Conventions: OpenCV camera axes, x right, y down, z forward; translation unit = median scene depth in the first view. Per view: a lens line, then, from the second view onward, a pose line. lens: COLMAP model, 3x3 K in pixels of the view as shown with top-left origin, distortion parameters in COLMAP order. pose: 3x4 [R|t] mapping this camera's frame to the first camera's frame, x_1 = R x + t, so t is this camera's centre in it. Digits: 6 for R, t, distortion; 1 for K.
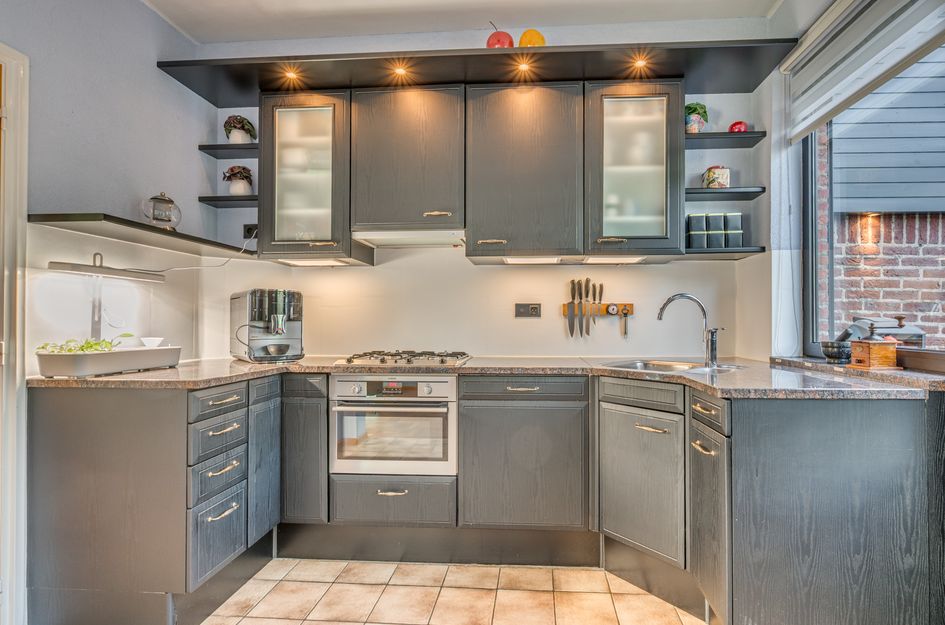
lens RADIAL K [[520.3, 0, 472.5], [0, 520.3, 312.5], [0, 0, 1]] dist [0.007304, 0.000427]
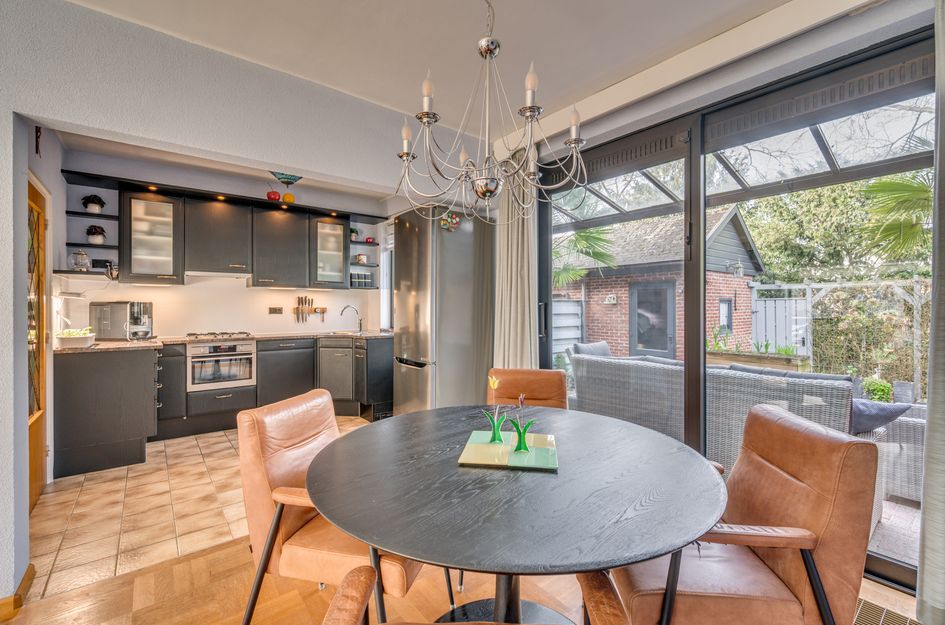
lens RADIAL K [[401.7, 0, 472.4], [0, 401.7, 308.6], [0, 0, 1]] dist [0.001146, 0.000173]
pose [[0.745706, -0.002535, 0.666270, -0.437976], [-0.007582, 0.999896, 0.012290, -0.044543], [-0.666232, -0.014217, 0.745609, -0.830819]]
